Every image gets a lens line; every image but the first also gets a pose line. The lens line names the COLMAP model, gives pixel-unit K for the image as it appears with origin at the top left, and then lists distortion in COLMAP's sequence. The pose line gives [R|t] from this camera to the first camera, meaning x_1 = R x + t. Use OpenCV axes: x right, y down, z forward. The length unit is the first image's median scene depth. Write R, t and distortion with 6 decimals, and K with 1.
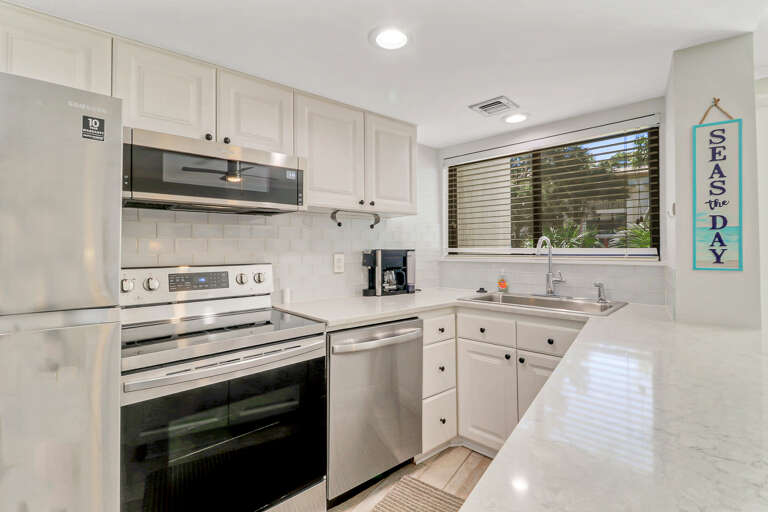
lens RADIAL K [[351.9, 0, 384.7], [0, 351.9, 250.4], [0, 0, 1]] dist [-0.003934, -0.003765]
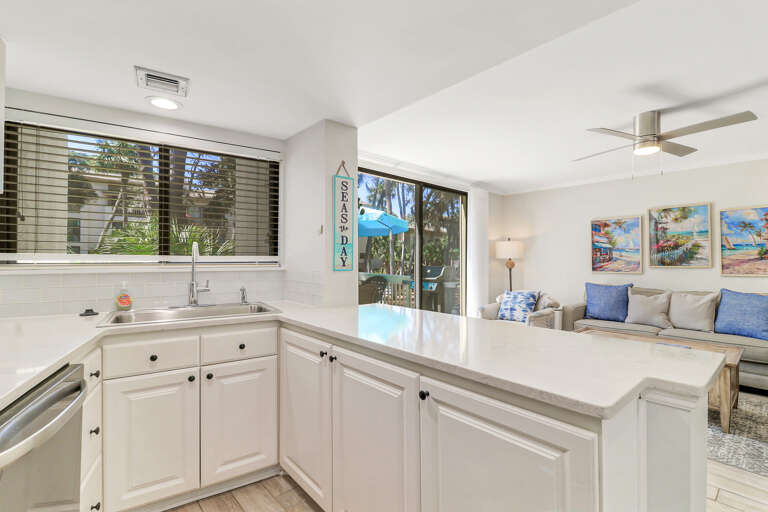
lens RADIAL K [[351.9, 0, 382.5], [0, 351.9, 257.5], [0, 0, 1]] dist [-0.003934, -0.003765]
pose [[0.226717, 0.007783, 0.973930, -0.376148], [-0.002212, 0.999970, -0.007476, 0.005860], [-0.973958, -0.000459, 0.226727, 0.321065]]
